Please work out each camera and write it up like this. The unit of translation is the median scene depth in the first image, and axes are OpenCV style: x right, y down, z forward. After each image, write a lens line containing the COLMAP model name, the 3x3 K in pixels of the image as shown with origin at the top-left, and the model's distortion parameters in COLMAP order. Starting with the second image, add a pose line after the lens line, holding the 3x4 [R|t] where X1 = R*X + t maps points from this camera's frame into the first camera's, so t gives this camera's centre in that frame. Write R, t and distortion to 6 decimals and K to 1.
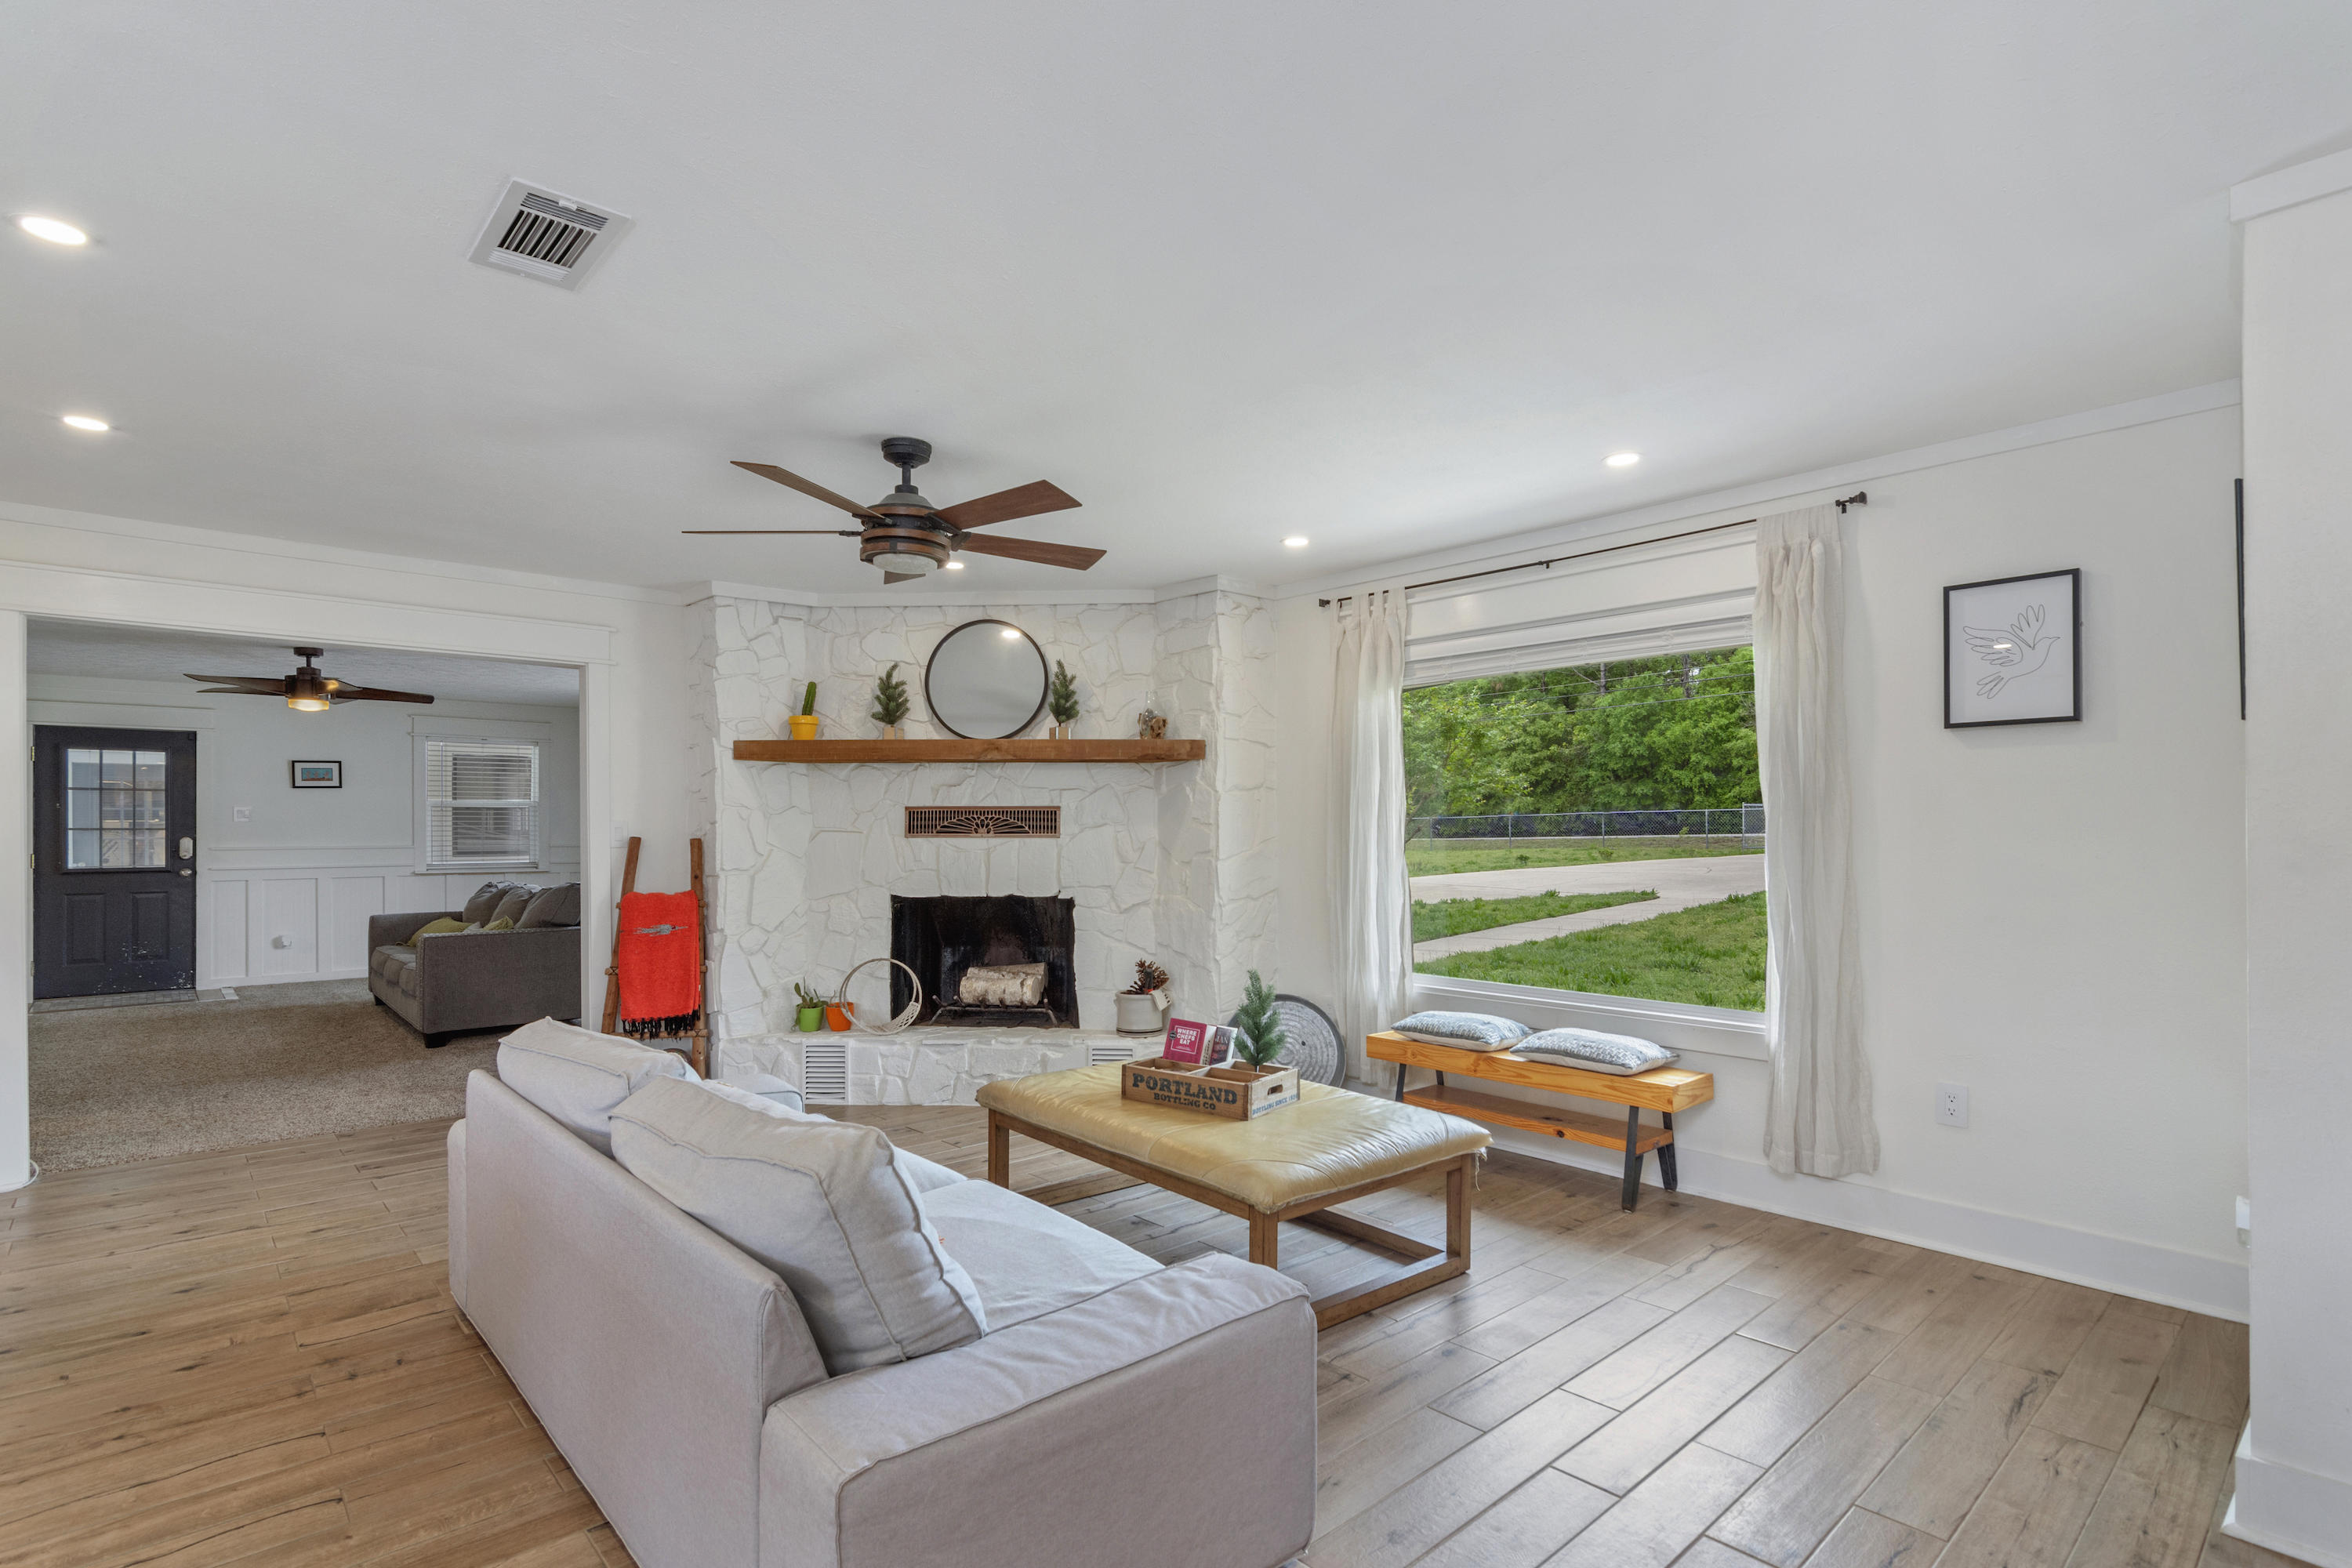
lens RADIAL K [[1140.5, 0, 1235.0], [0, 1140.5, 828.9], [0, 0, 1]] dist [-0.005780, 0.001753]
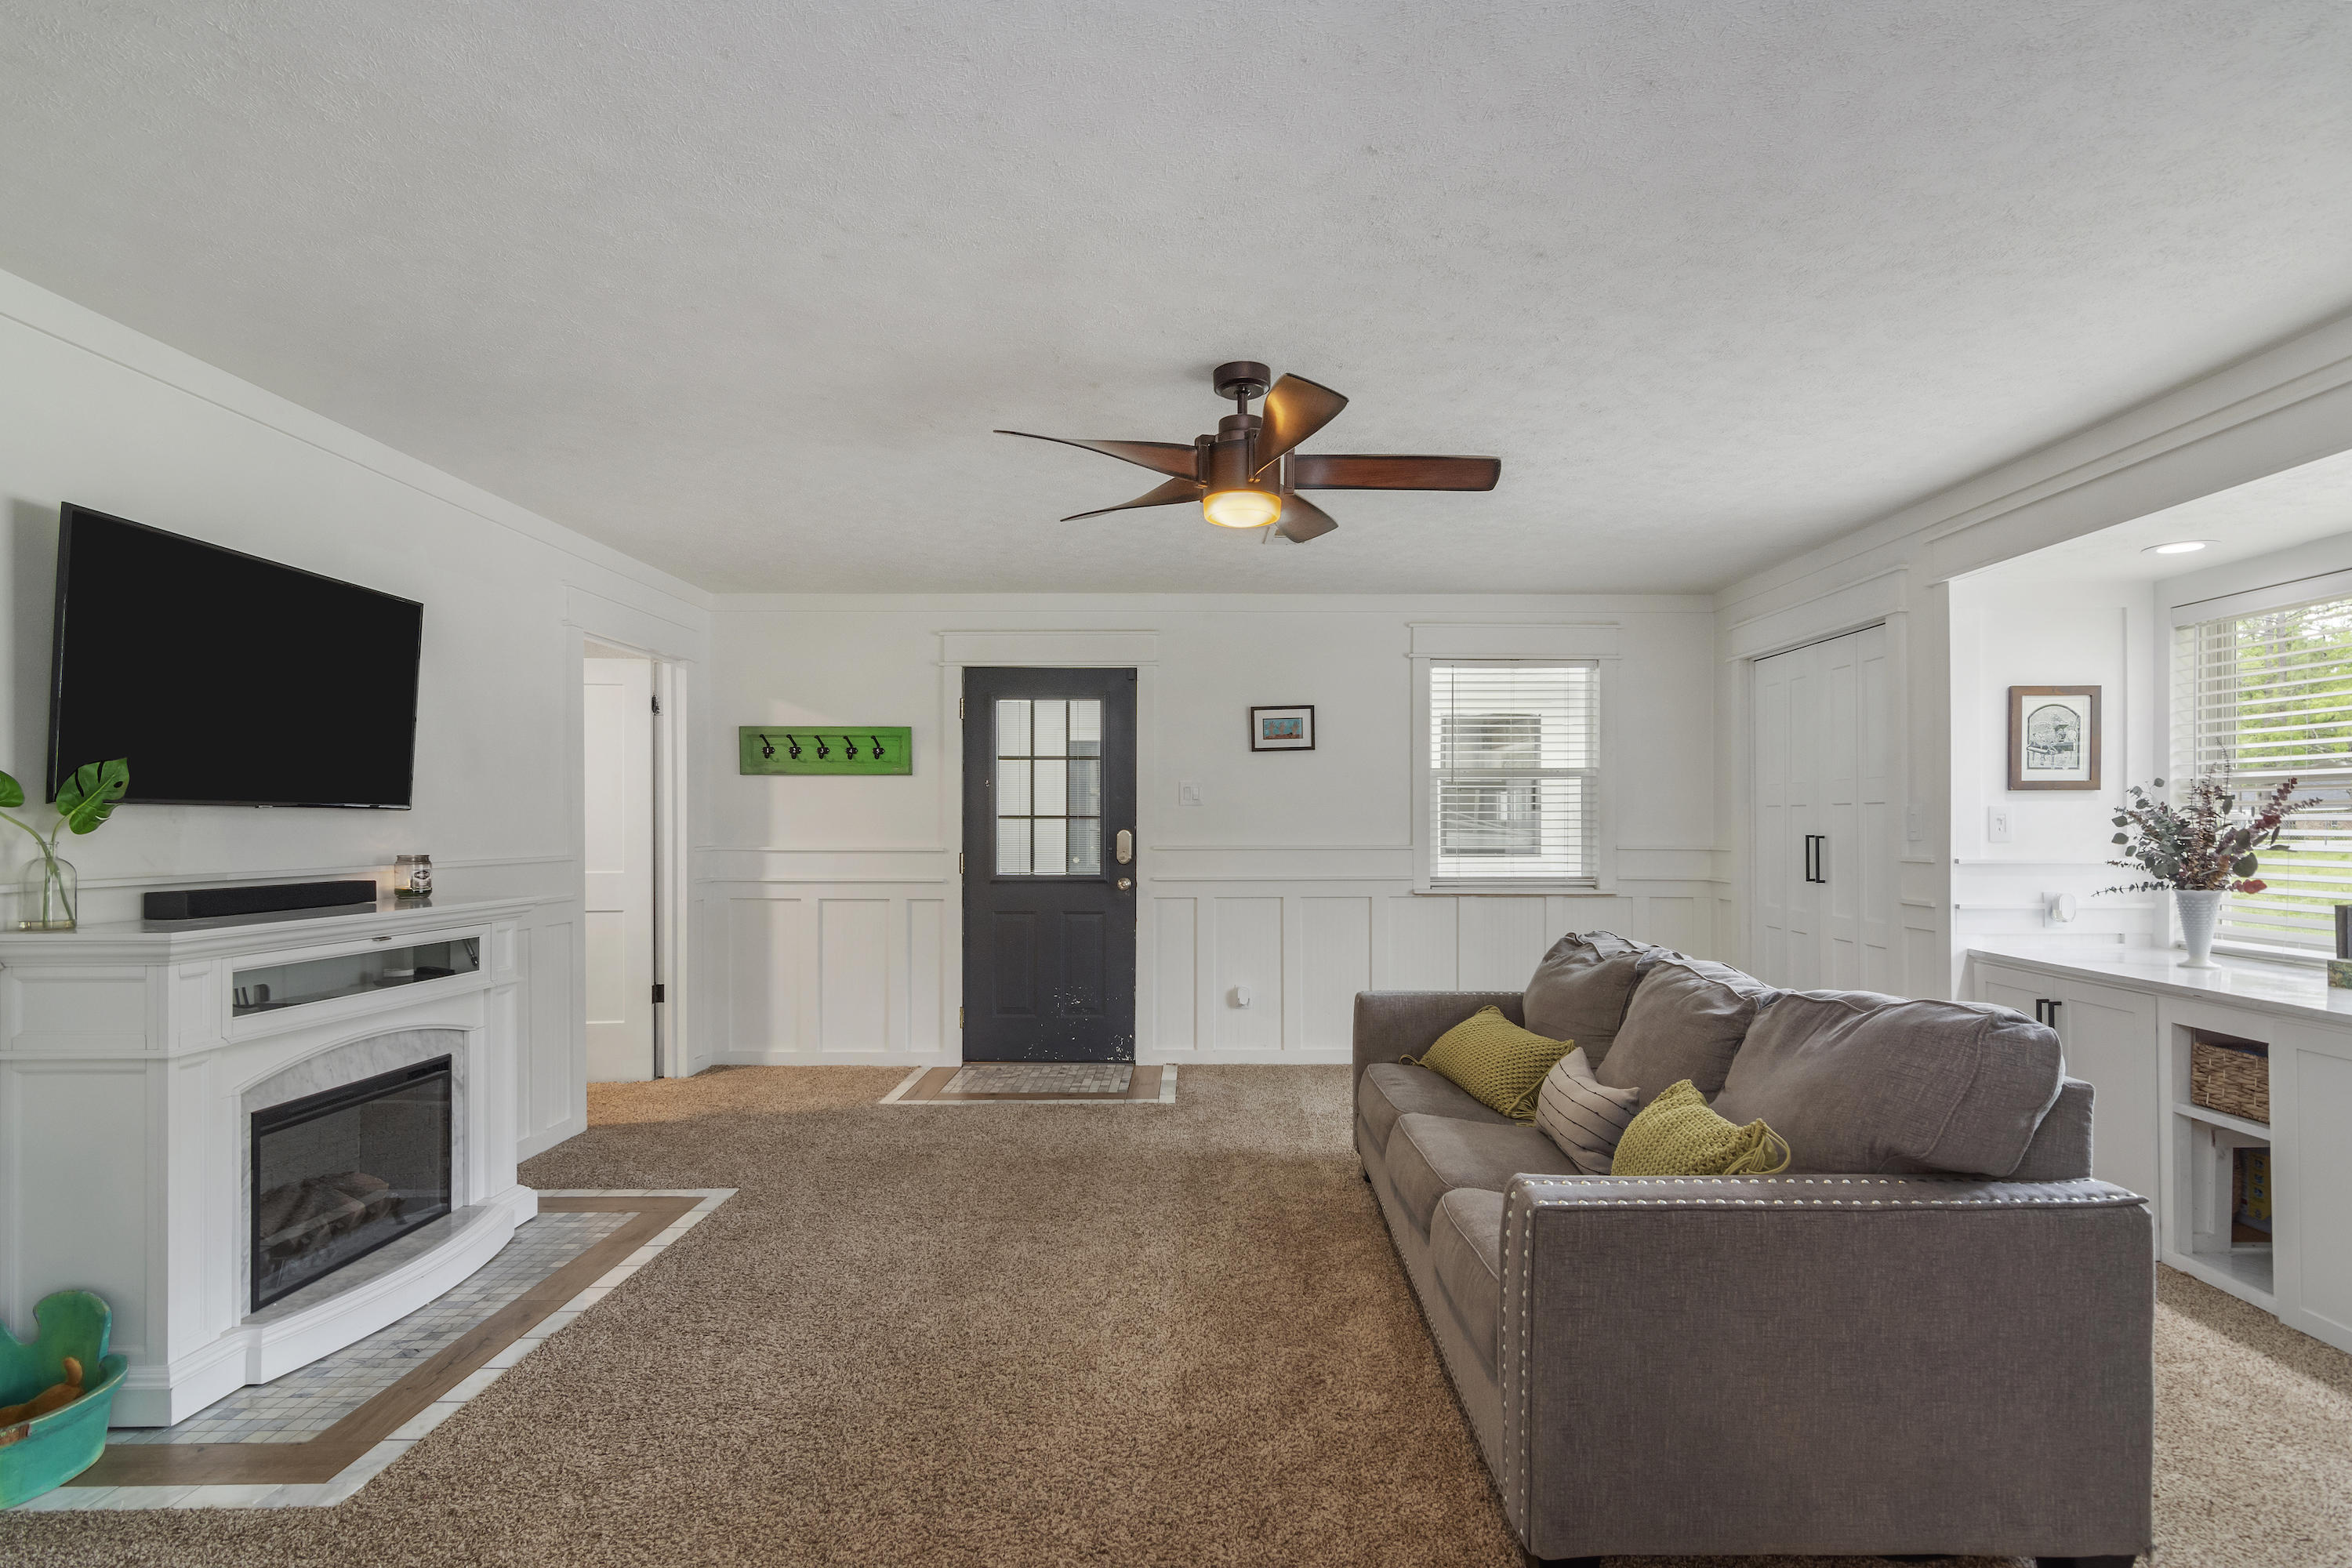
lens RADIAL K [[1140.5, 0, 1248.3], [0, 1140.5, 812.1], [0, 0, 1]] dist [-0.005780, 0.001753]
pose [[0.746098, -0.004828, -0.665819, -0.434372], [0.000848, 0.999980, -0.006300, 0.001596], [0.665836, 0.004136, 0.746087, 0.559201]]
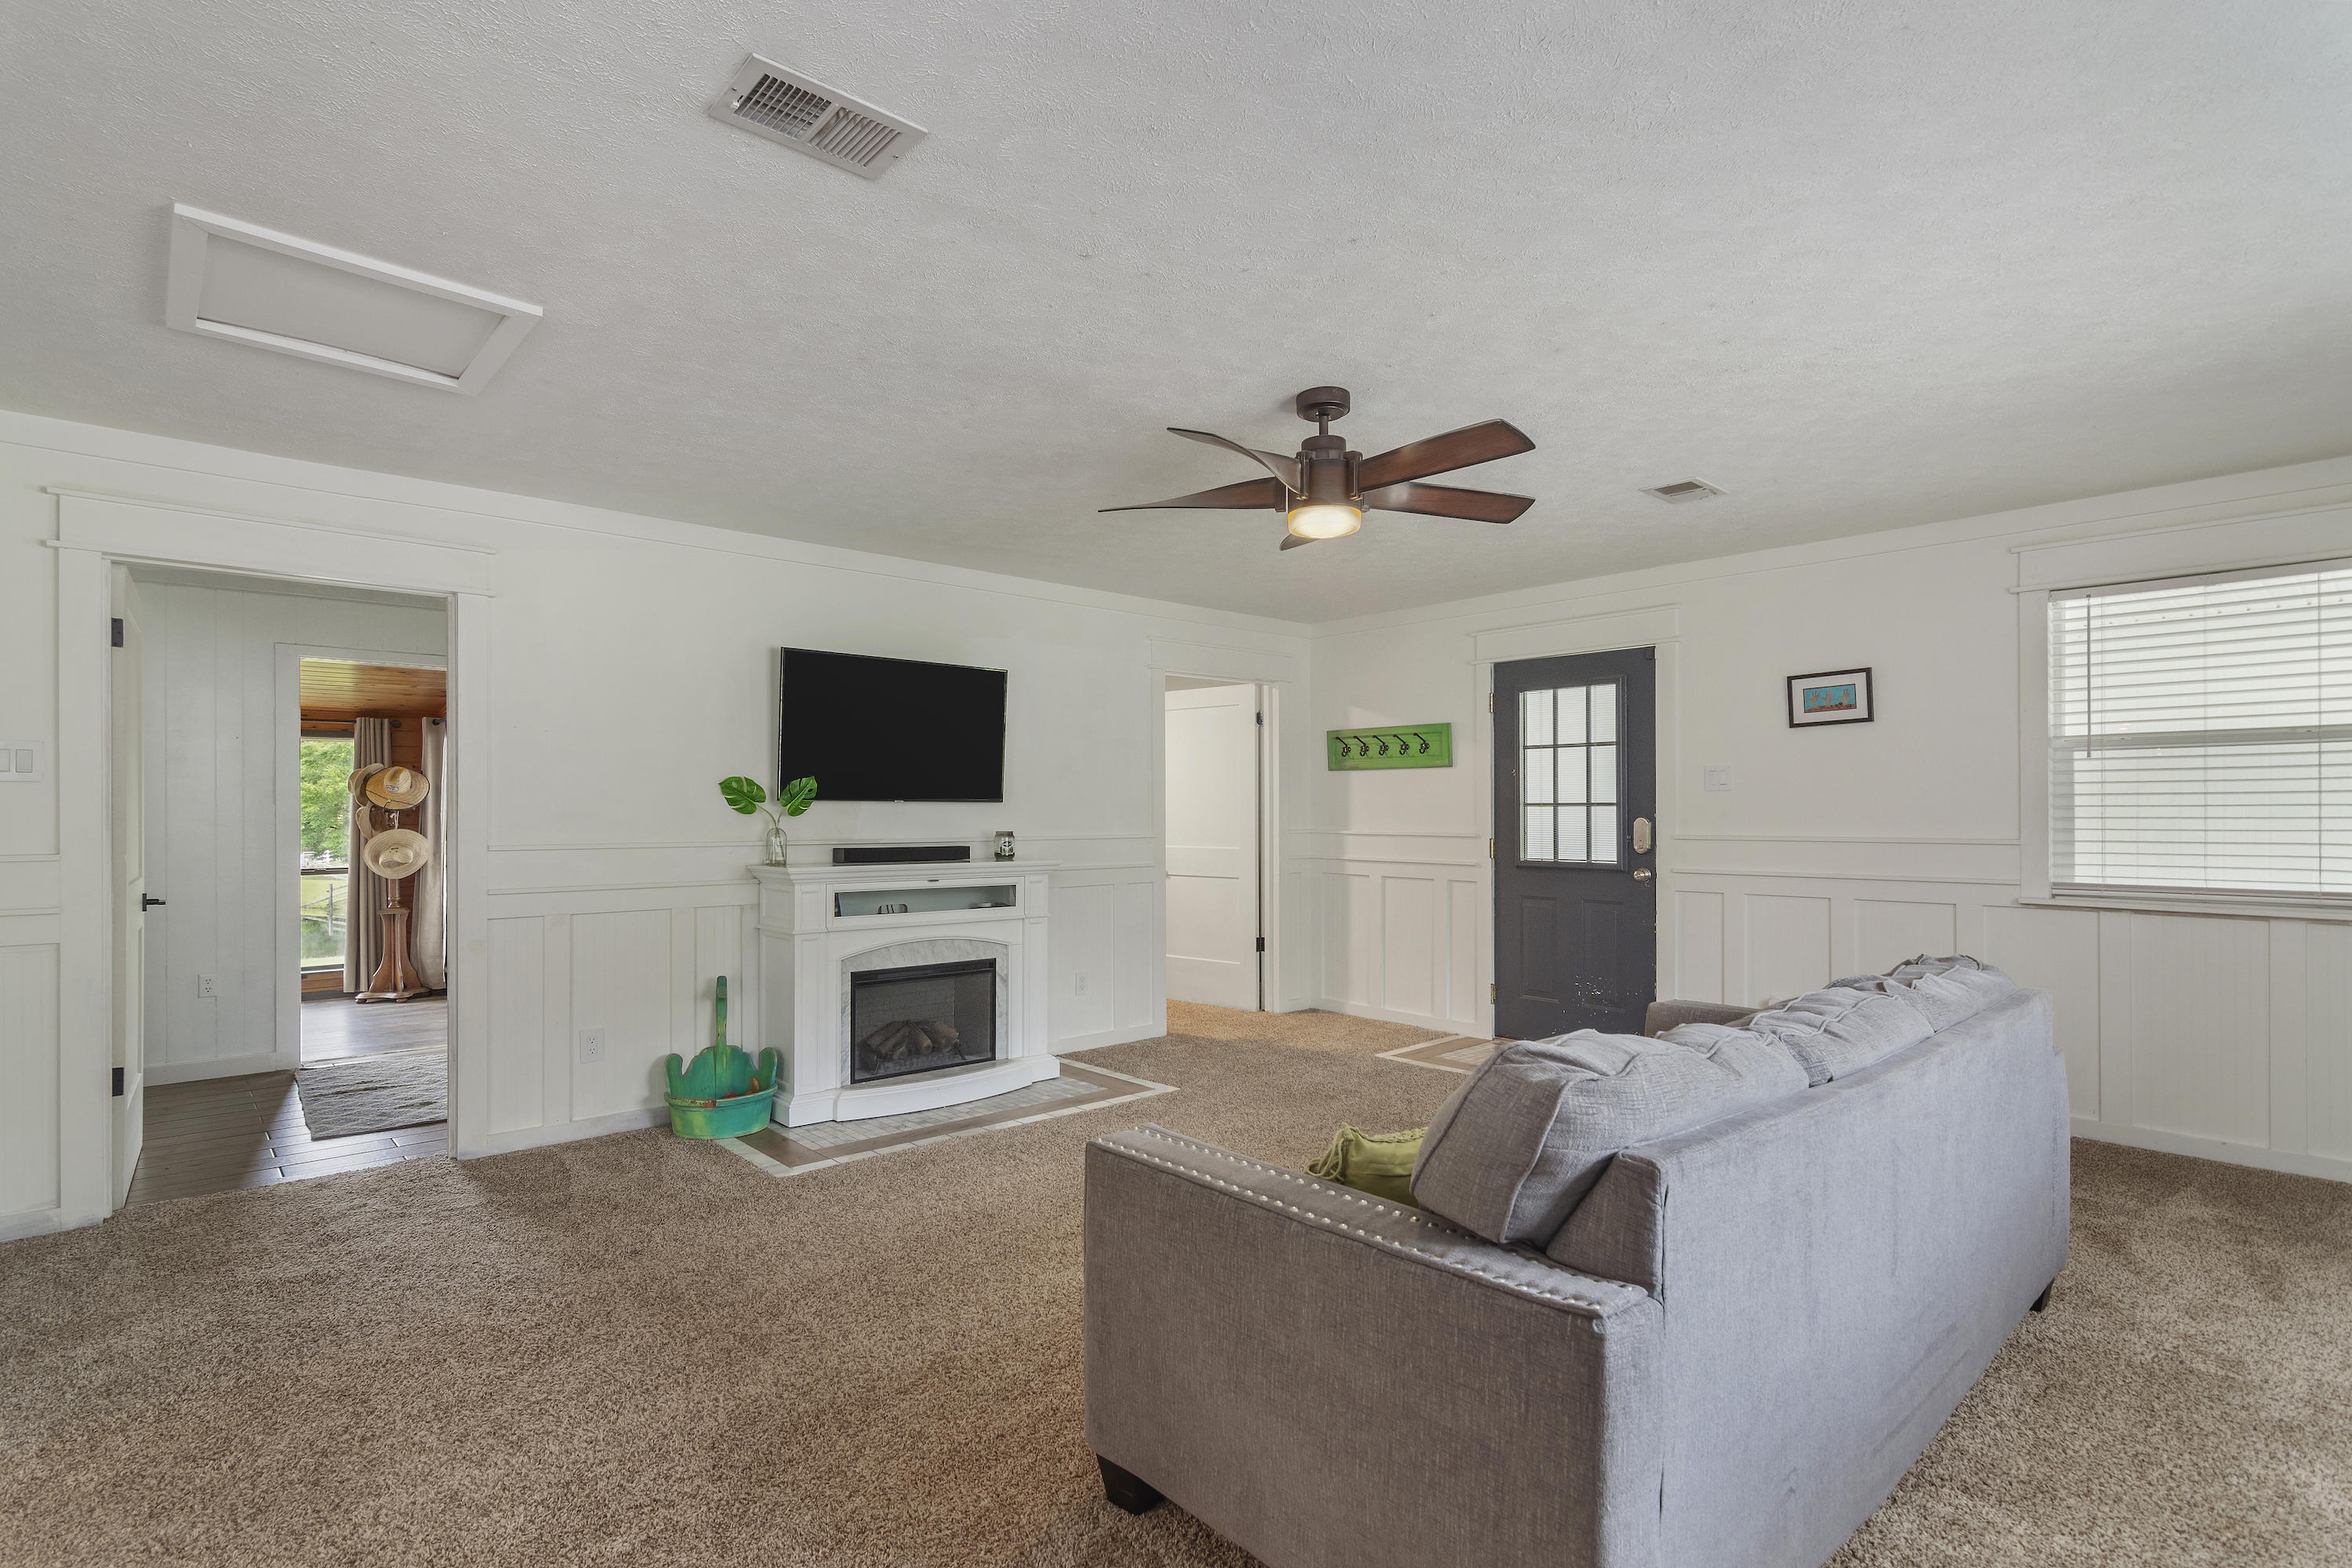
lens RADIAL K [[1140.5, 0, 1215.2], [0, 1140.5, 793.9], [0, 0, 1]] dist [-0.005780, 0.001753]
pose [[0.002873, -0.013544, -0.999904, -0.299563], [0.003847, 0.999901, -0.013533, 0.002298], [0.999988, -0.003808, 0.002925, 0.764469]]
